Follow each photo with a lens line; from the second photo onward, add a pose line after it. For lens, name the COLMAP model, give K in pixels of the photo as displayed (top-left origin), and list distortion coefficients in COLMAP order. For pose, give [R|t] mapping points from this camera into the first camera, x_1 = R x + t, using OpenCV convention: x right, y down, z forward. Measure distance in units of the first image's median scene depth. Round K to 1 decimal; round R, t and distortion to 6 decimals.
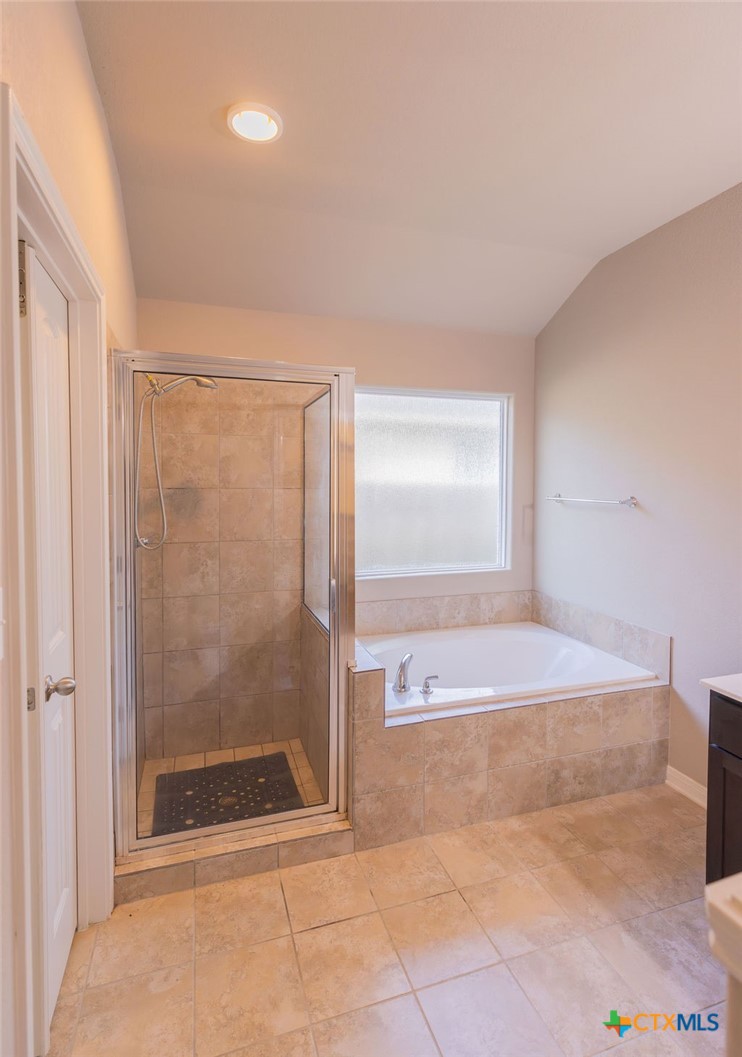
lens RADIAL K [[530.0, 0, 367.8], [0, 530.0, 498.8], [0, 0, 1]] dist [0.003779, -0.000881]
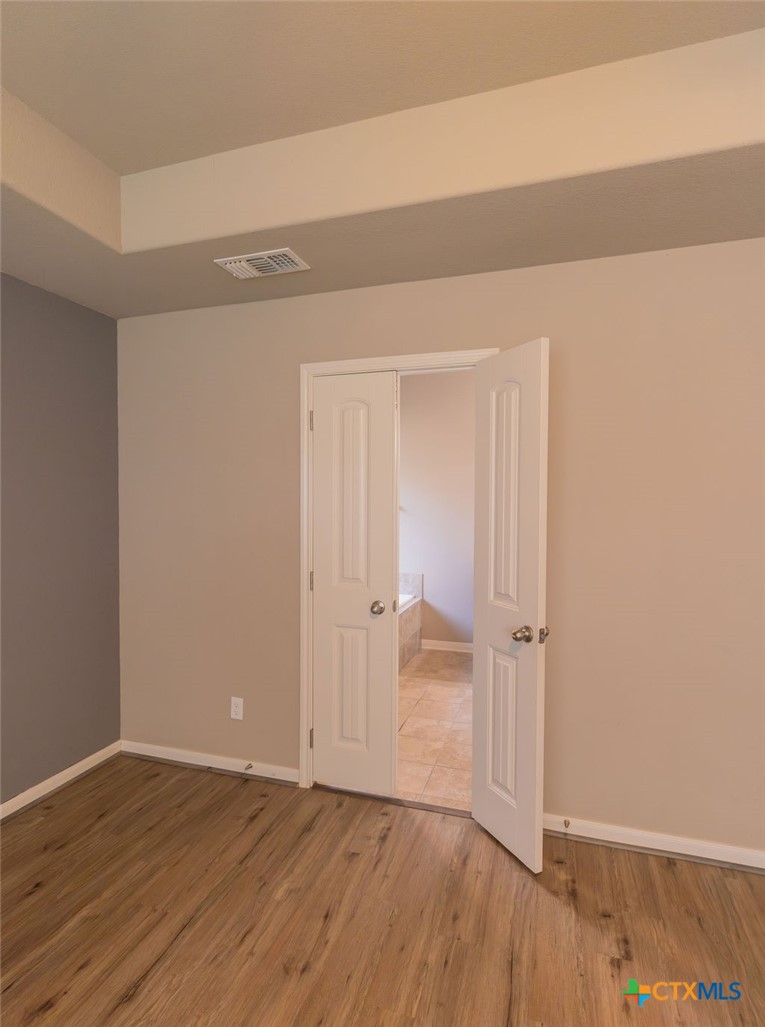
lens RADIAL K [[533.4, 0, 387.0], [0, 533.4, 517.2], [0, 0, 1]] dist [-0.001452, -0.001860]
pose [[0.576375, -0.021379, 0.816905, -0.992100], [0.025011, 0.999651, 0.008515, 0.024216], [-0.816802, 0.015524, 0.576709, -0.038012]]
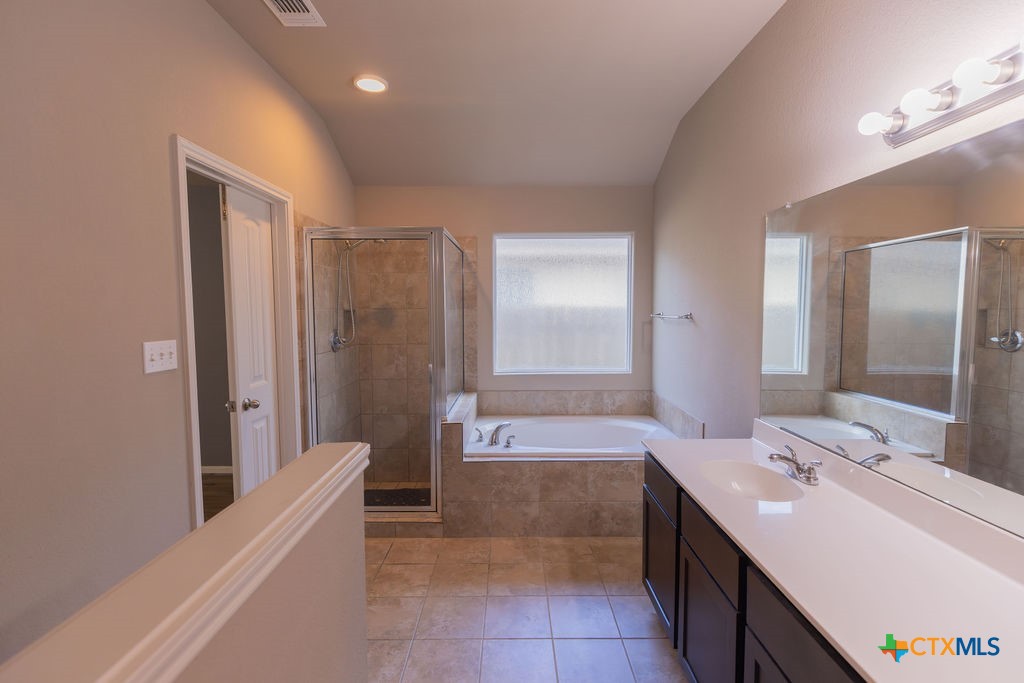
lens RADIAL K [[470.9, 0, 512.3], [0, 470.9, 340.4], [0, 0, 1]] dist [0.004705, -0.000162]
pose [[0.949248, 0.014521, -0.314192, 0.431031], [-0.004389, 0.999448, 0.032932, 0.025252], [0.314497, -0.029882, 0.948788, -0.175136]]
